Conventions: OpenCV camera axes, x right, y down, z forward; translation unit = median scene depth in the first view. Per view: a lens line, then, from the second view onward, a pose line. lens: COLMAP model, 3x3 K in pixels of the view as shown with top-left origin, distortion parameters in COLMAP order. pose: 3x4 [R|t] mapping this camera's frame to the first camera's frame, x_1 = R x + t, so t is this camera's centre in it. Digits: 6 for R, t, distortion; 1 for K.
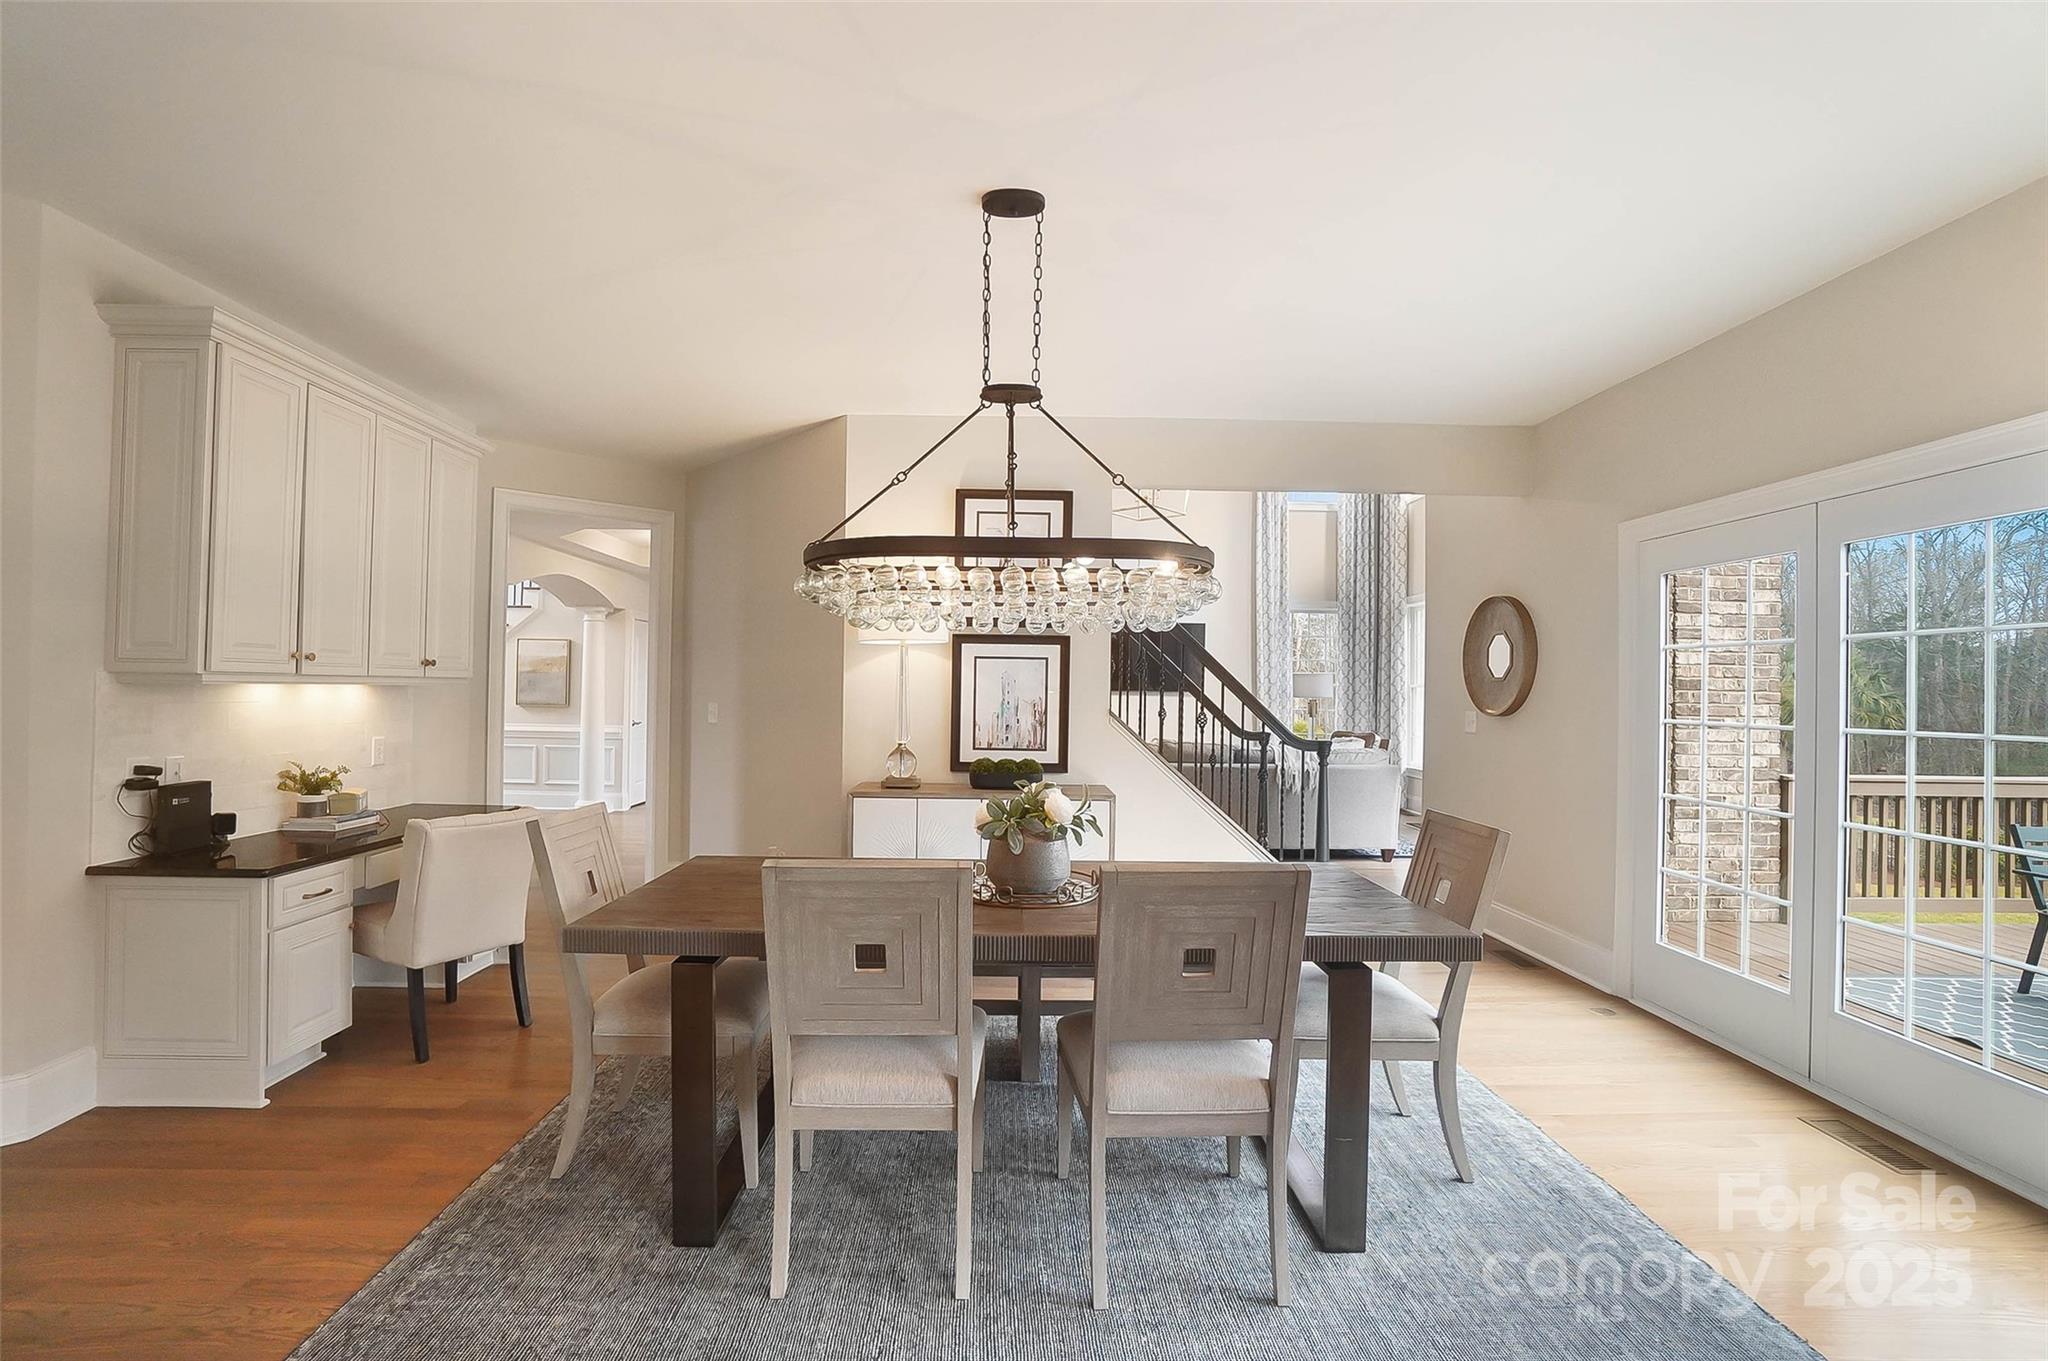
lens RADIAL K [[961.6, 0, 1026.9], [0, 961.6, 684.0], [0, 0, 1]] dist [-0.034353, 0.003302]
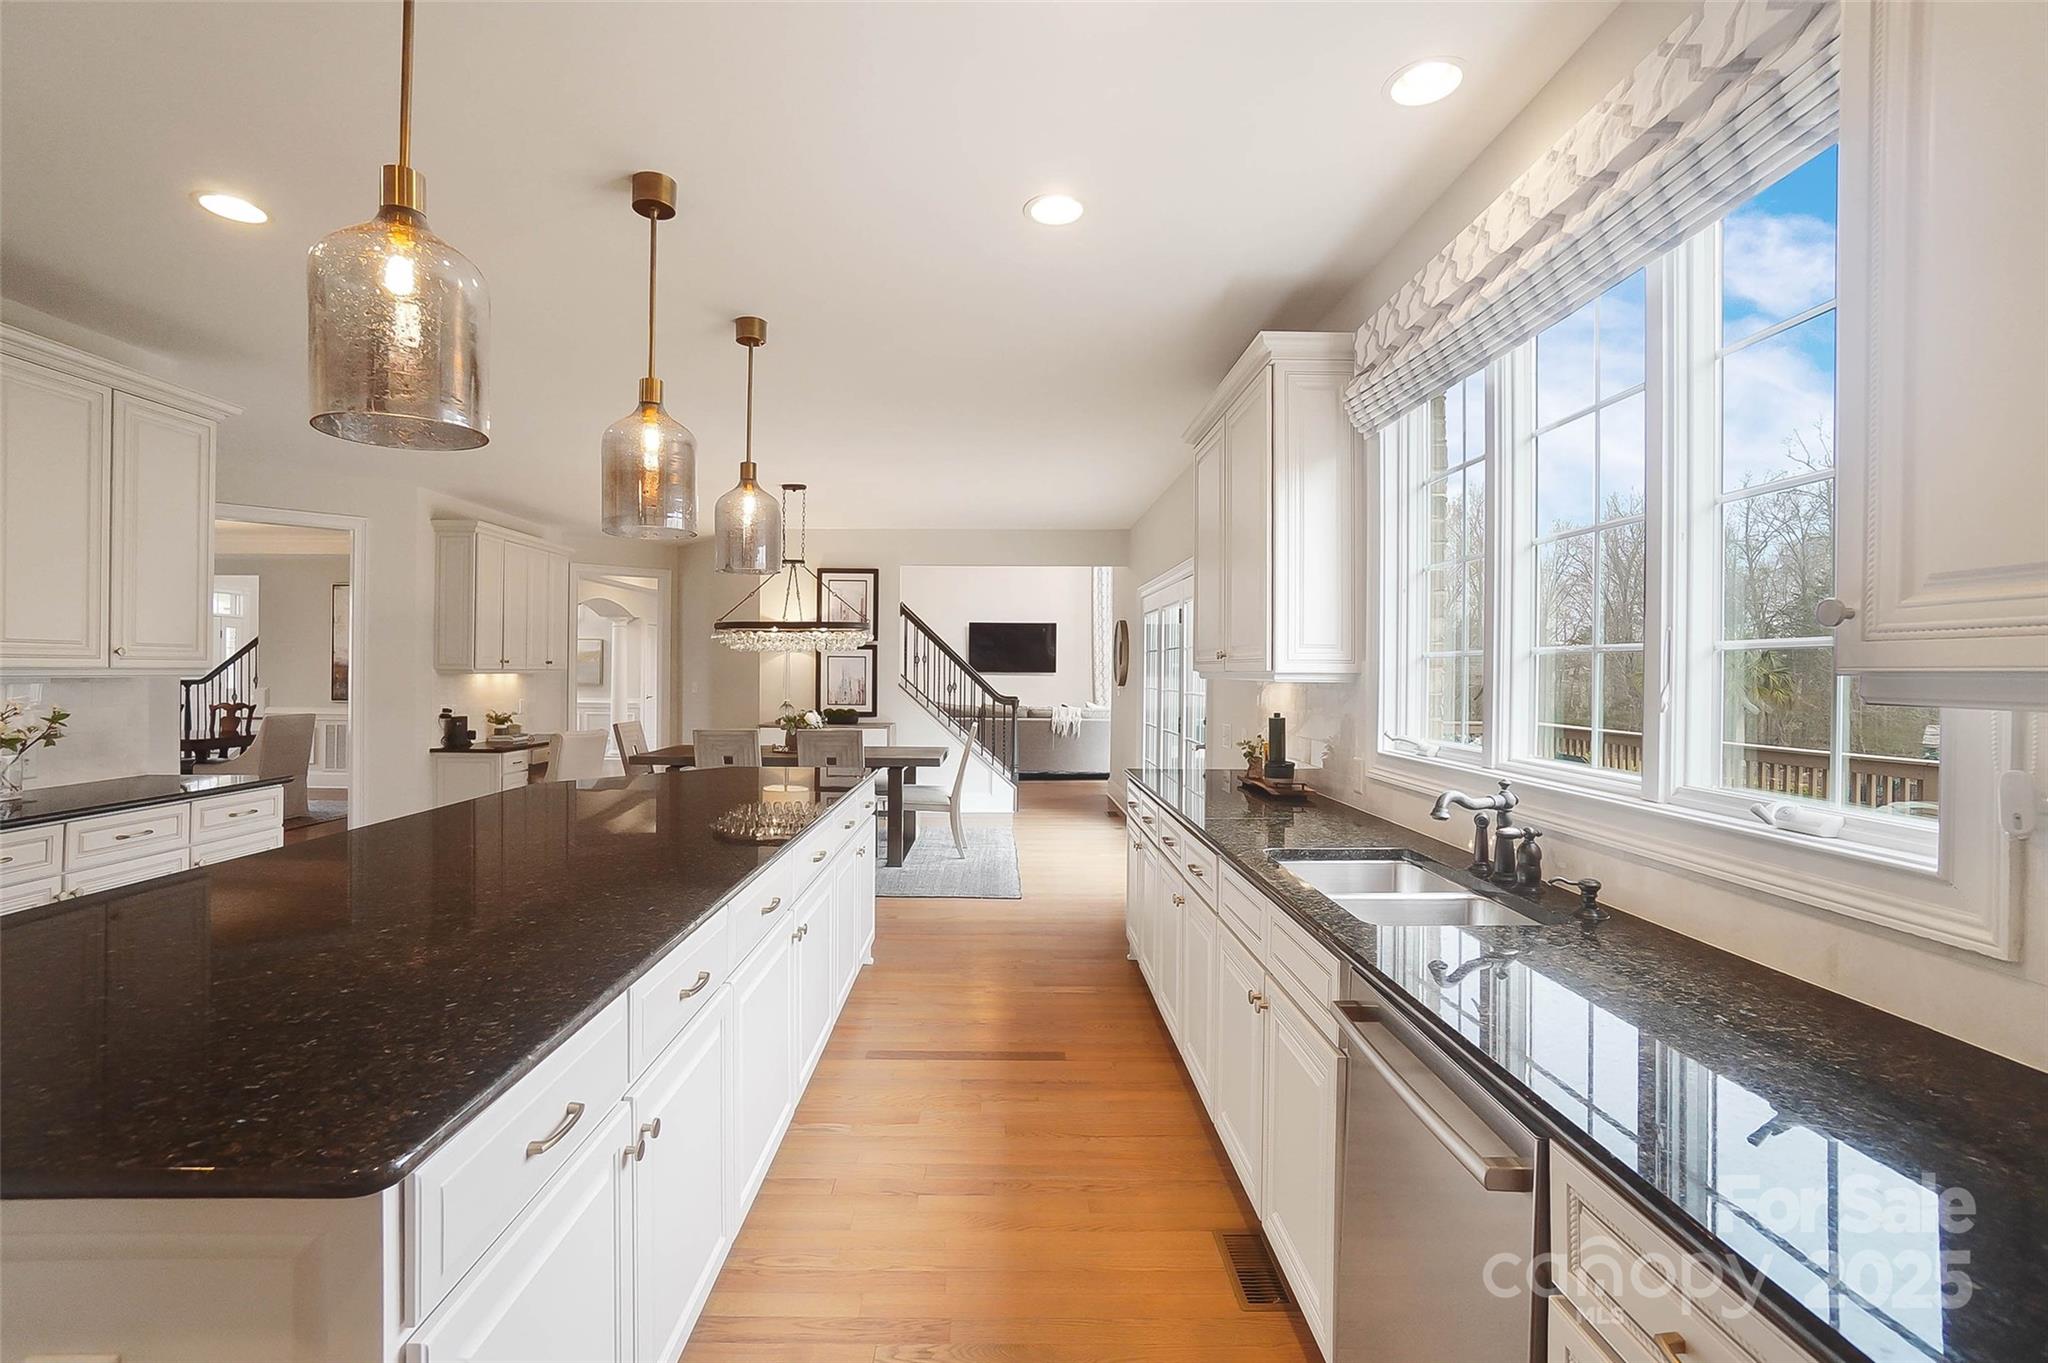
lens RADIAL K [[928.6, 0, 1014.2], [0, 928.6, 674.5], [0, 0, 1]] dist [-0.022646, 0.005505]
pose [[0.999969, -0.004789, -0.006180, 0.429760], [0.004865, 0.999911, 0.012385, -0.017520], [0.006120, -0.012415, 0.999904, -1.104353]]
